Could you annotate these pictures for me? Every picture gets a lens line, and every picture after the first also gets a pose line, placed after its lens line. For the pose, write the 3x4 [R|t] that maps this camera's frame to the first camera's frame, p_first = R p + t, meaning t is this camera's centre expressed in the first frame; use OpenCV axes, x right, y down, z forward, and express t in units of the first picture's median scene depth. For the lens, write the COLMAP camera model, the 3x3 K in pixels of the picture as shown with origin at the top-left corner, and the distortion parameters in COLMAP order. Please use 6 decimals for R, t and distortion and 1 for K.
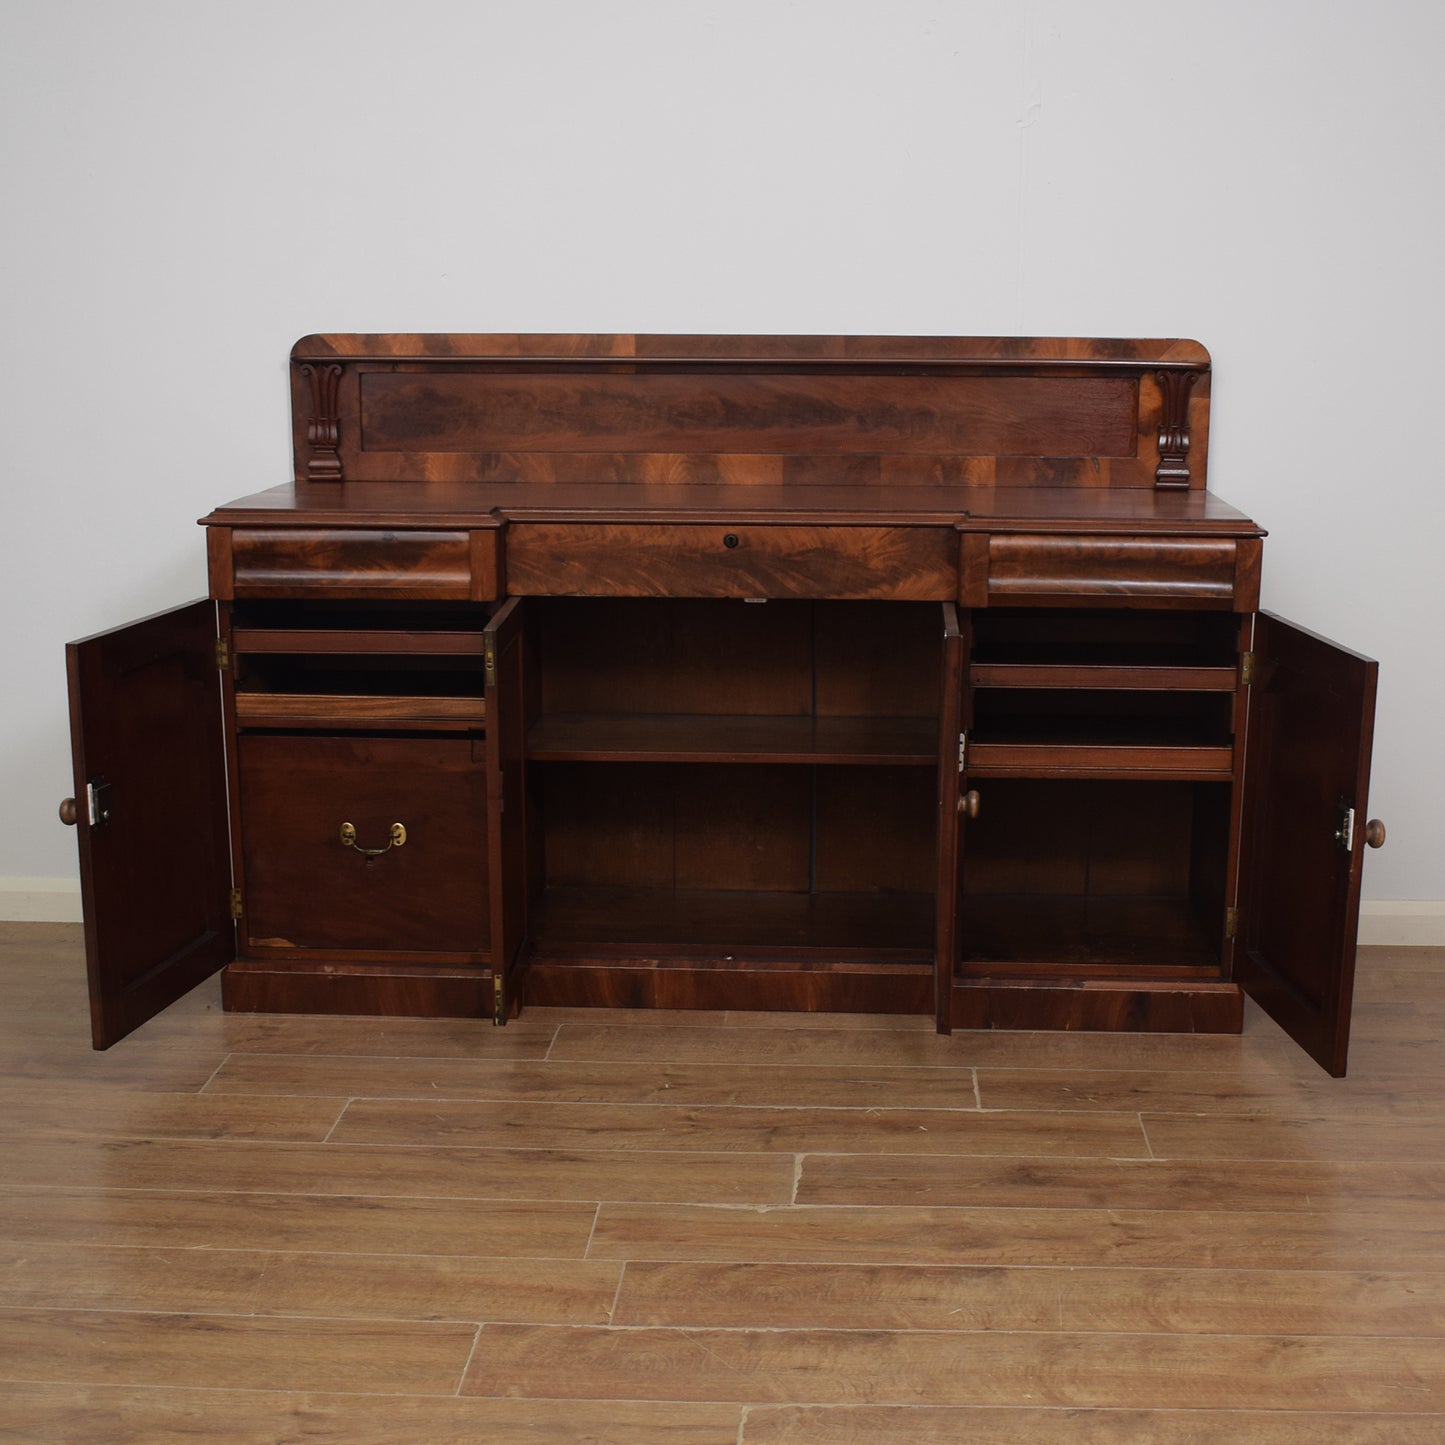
lens RADIAL K [[2142.4, 0, 765.3], [0, 2142.4, 841.7], [0, 0, 1]] dist [-0.091165, 0.000000]
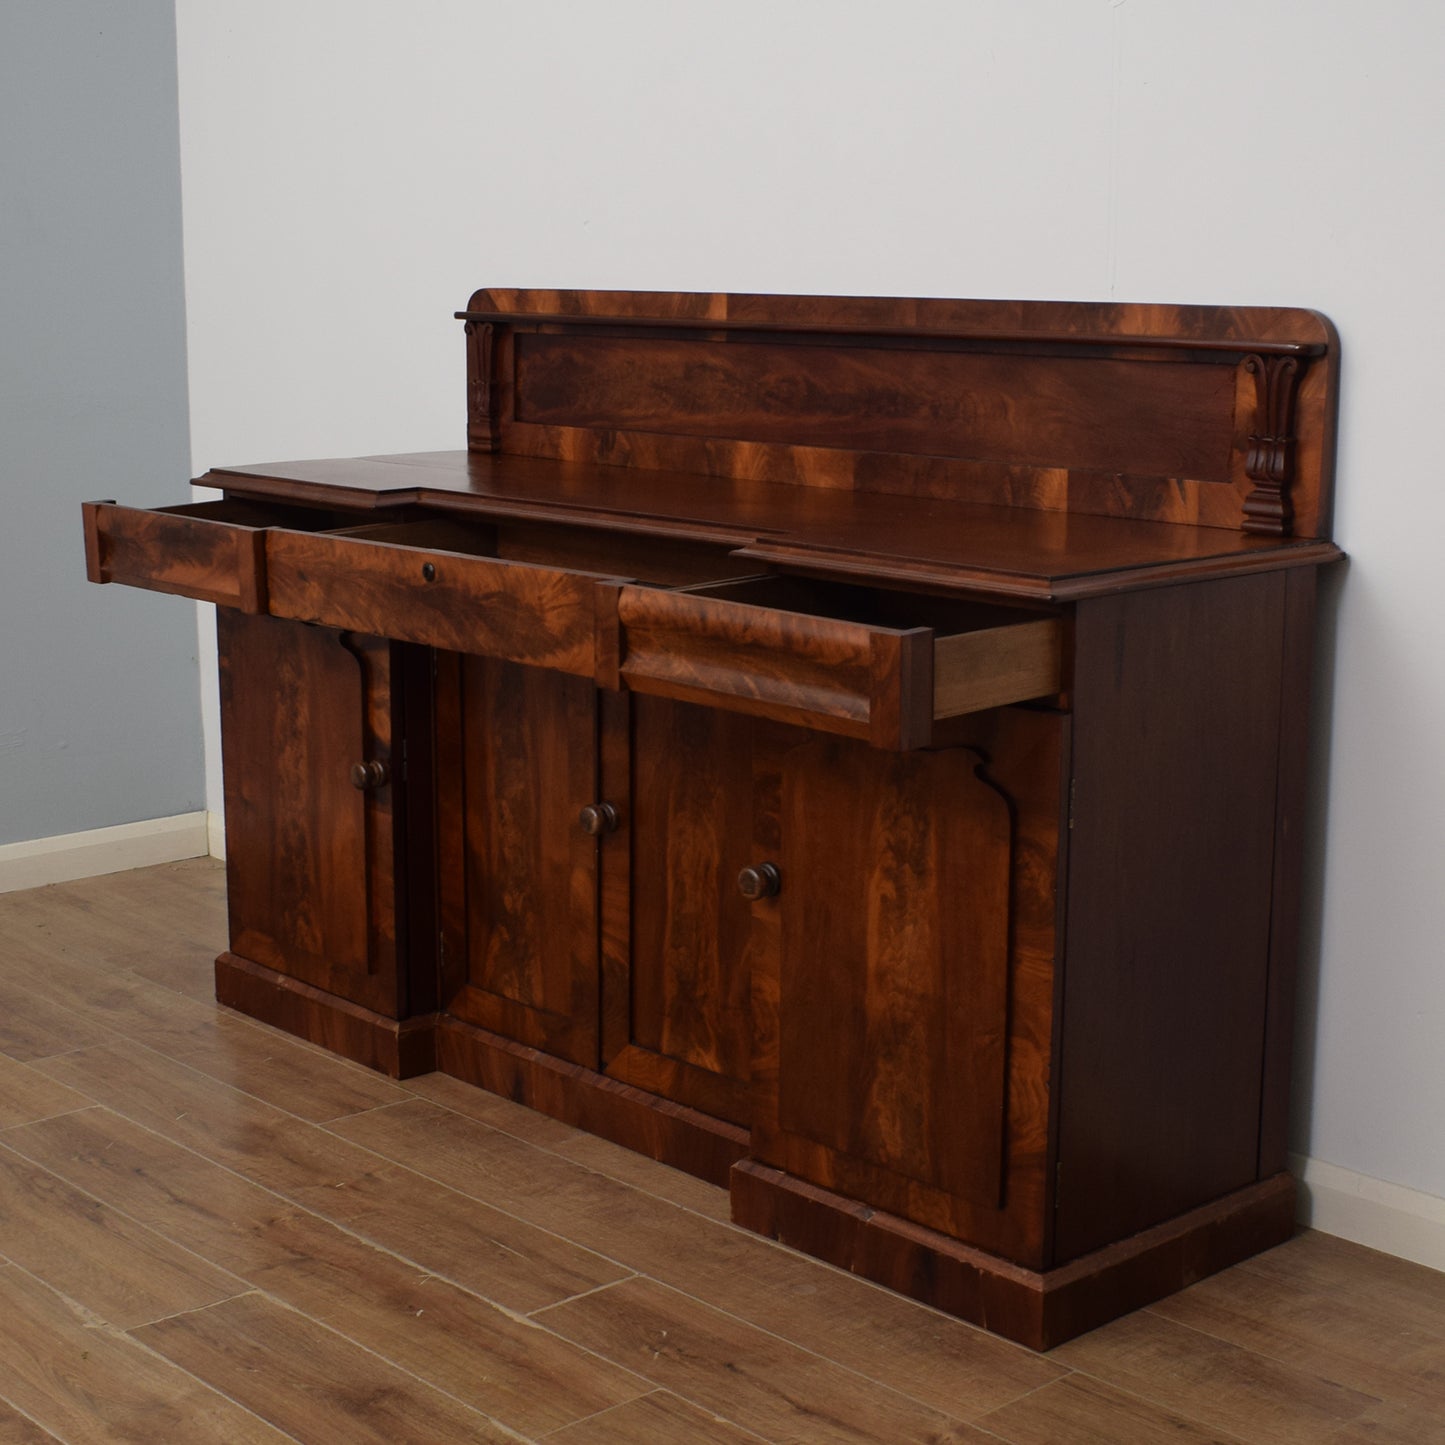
lens RADIAL K [[2434.5, 0, 741.0], [0, 2434.5, 801.3], [0, 0, 1]] dist [-0.090067, 0.000000]
pose [[0.715551, 0.152337, -0.681749, 0.657380], [-0.175964, 0.983769, 0.035135, -0.089607], [0.676036, 0.094822, 0.730742, 0.382896]]
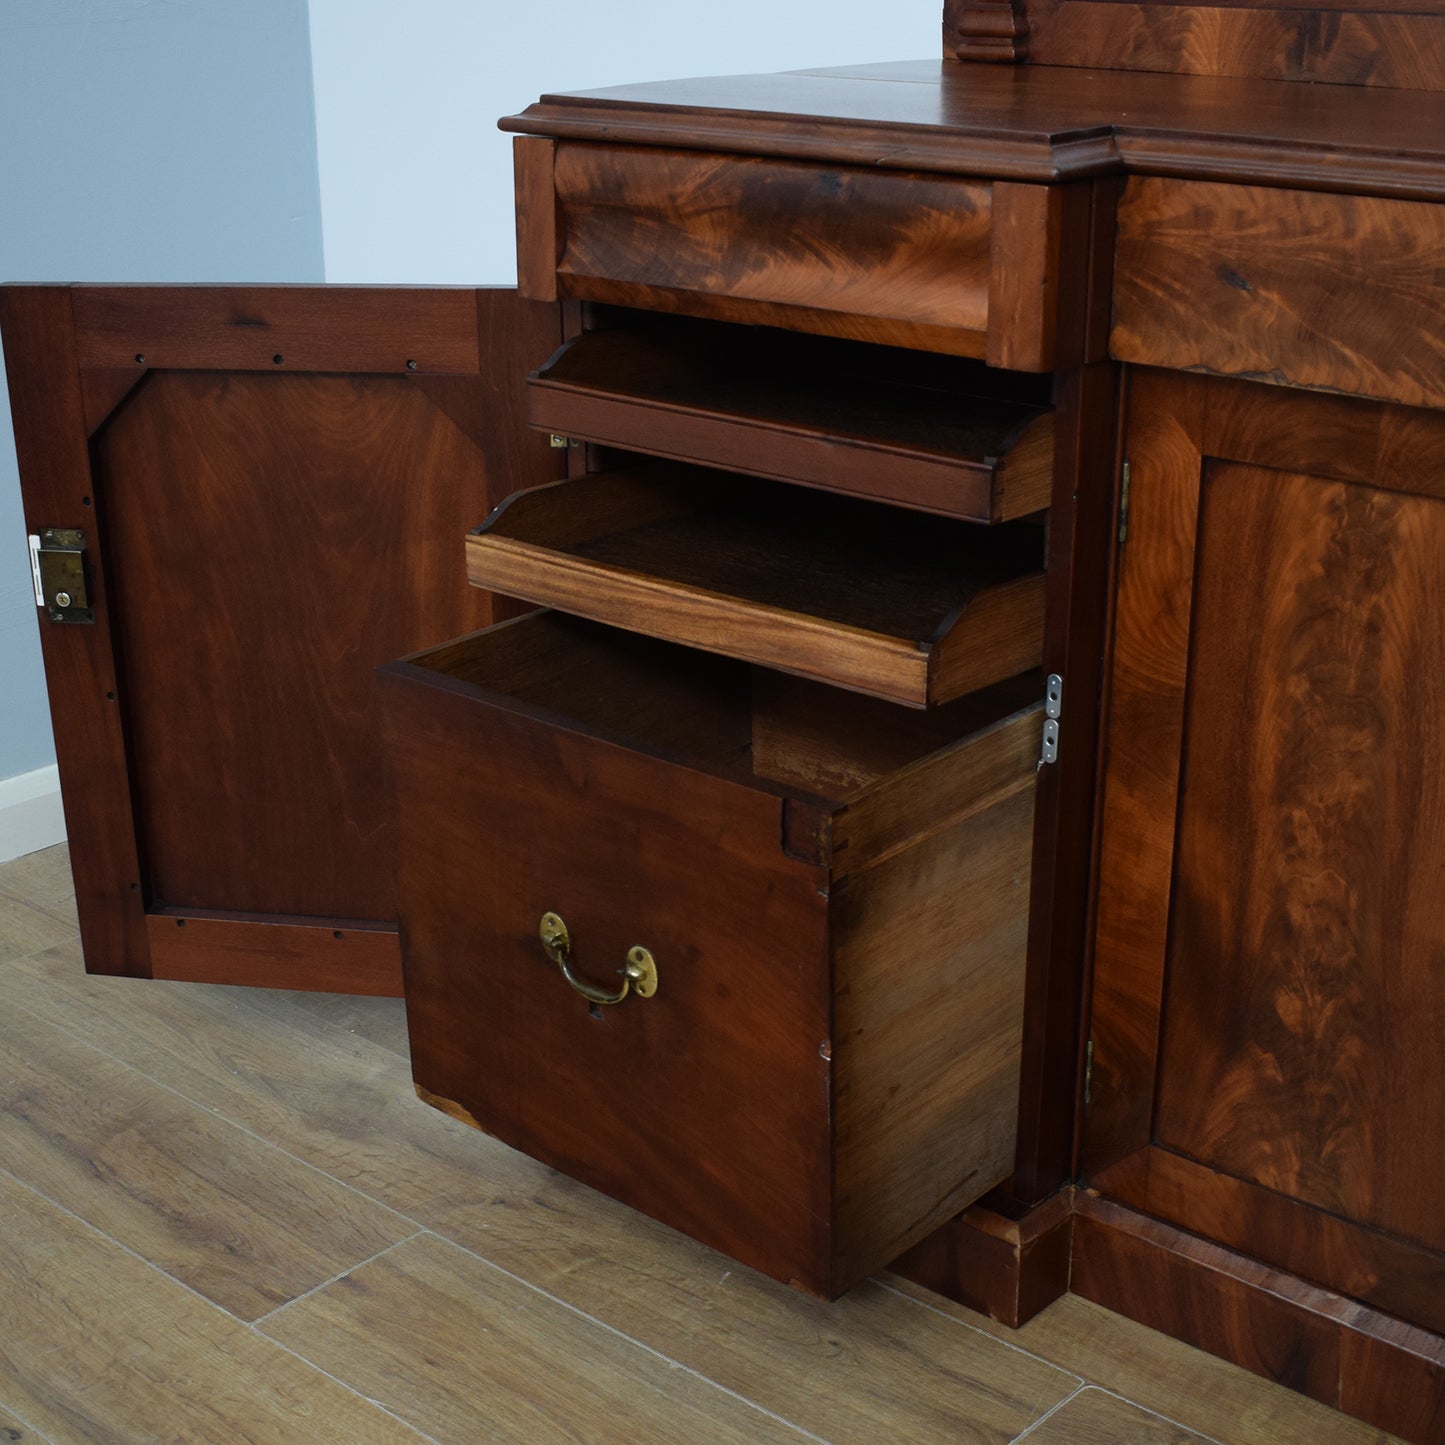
lens RADIAL K [[2244.5, 0, 726.7], [0, 2244.5, 853.1], [0, 0, 1]] dist [-0.091128, 0.000000]
pose [[0.774776, 0.239383, -0.585165, 0.087025], [-0.148416, 0.968549, 0.199713, -0.099356], [0.614569, -0.067885, 0.785937, 0.632499]]
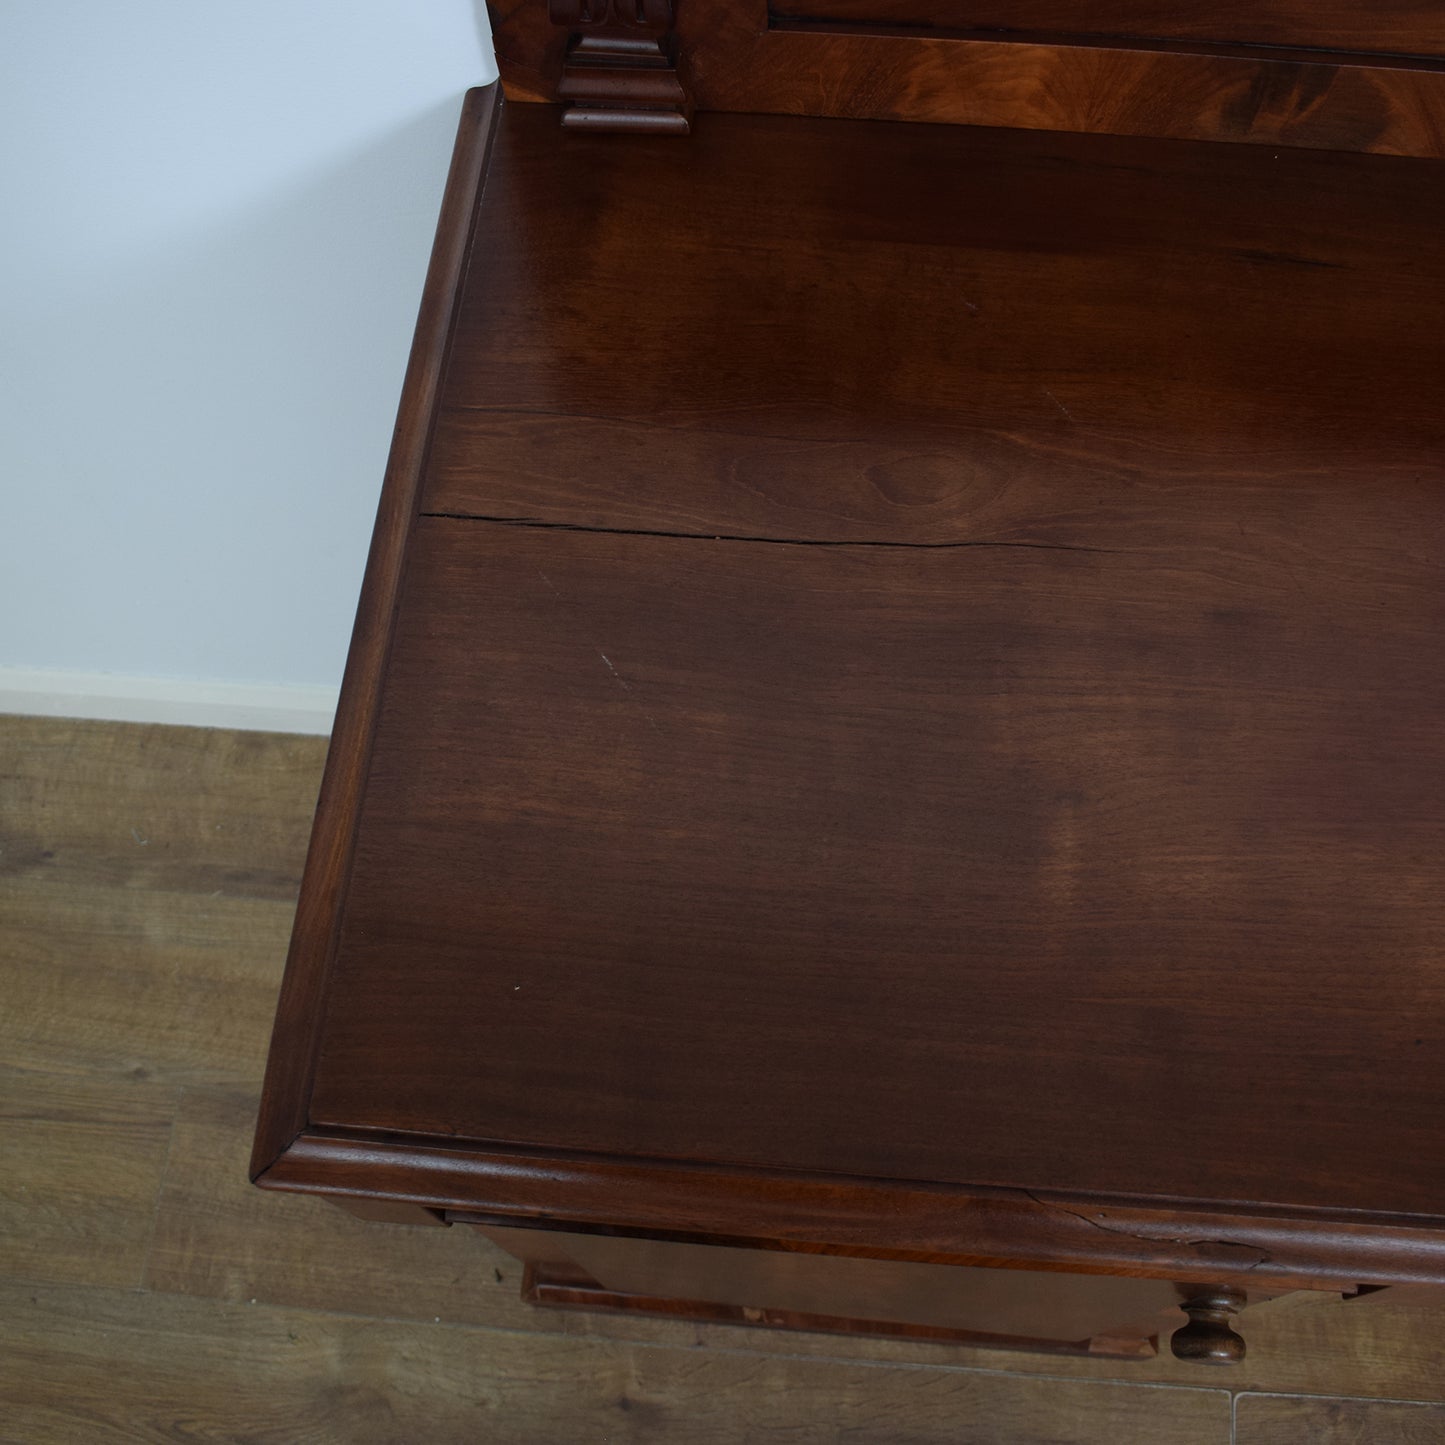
lens RADIAL K [[1740.6, 0, 712.5], [0, 1740.6, 780.9], [0, 0, 1]] dist [-0.089859, 0.000000]
pose [[0.998235, 0.027228, -0.052786, -0.204757], [0.026630, 0.589231, 0.807526, -0.326920], [0.053090, -0.807506, 0.587465, 0.907245]]
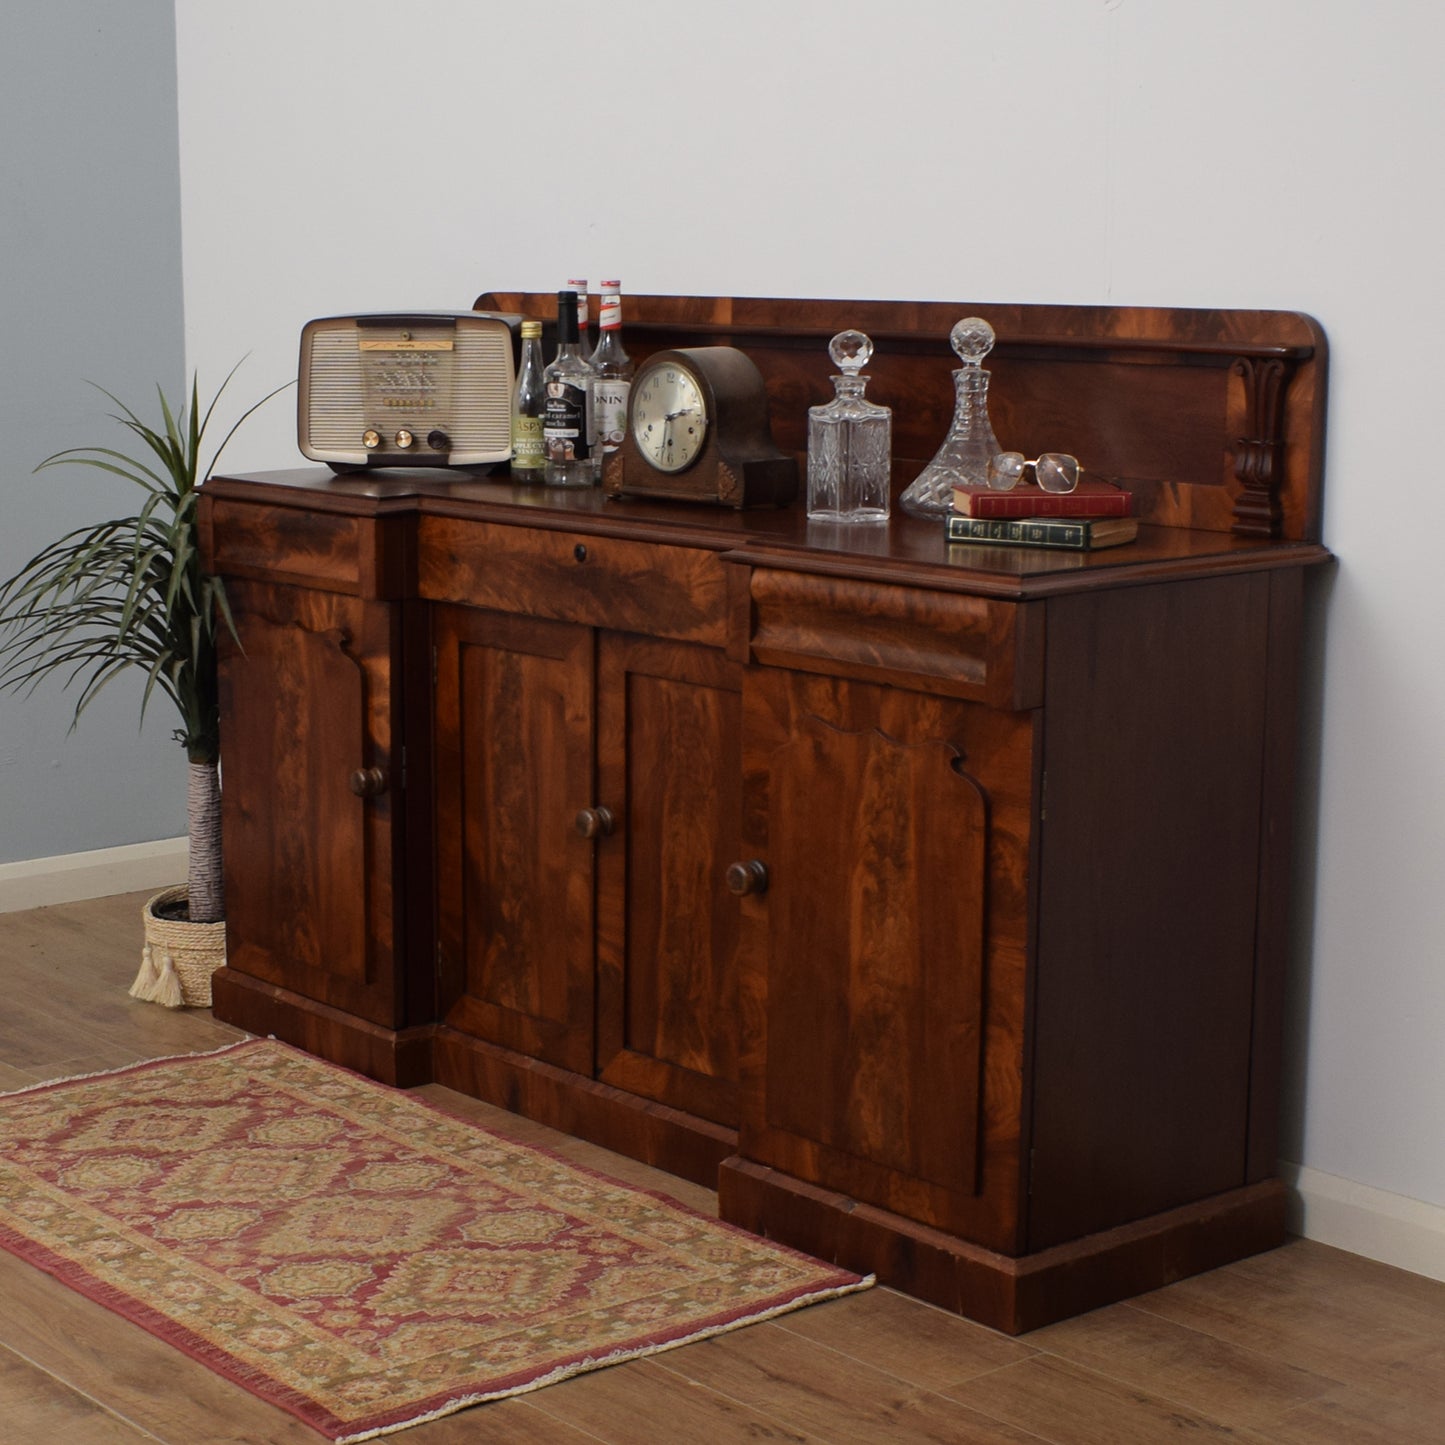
lens RADIAL K [[2873.4, 0, 531.0], [0, 2873.4, 876.3], [0, 0, 1]] dist [-0.099051, 0.000000]
pose [[0.644855, 0.157545, -0.747892, 0.796115], [-0.180961, 0.982174, 0.050868, -0.072345], [0.742574, 0.102537, 0.661869, 0.281692]]
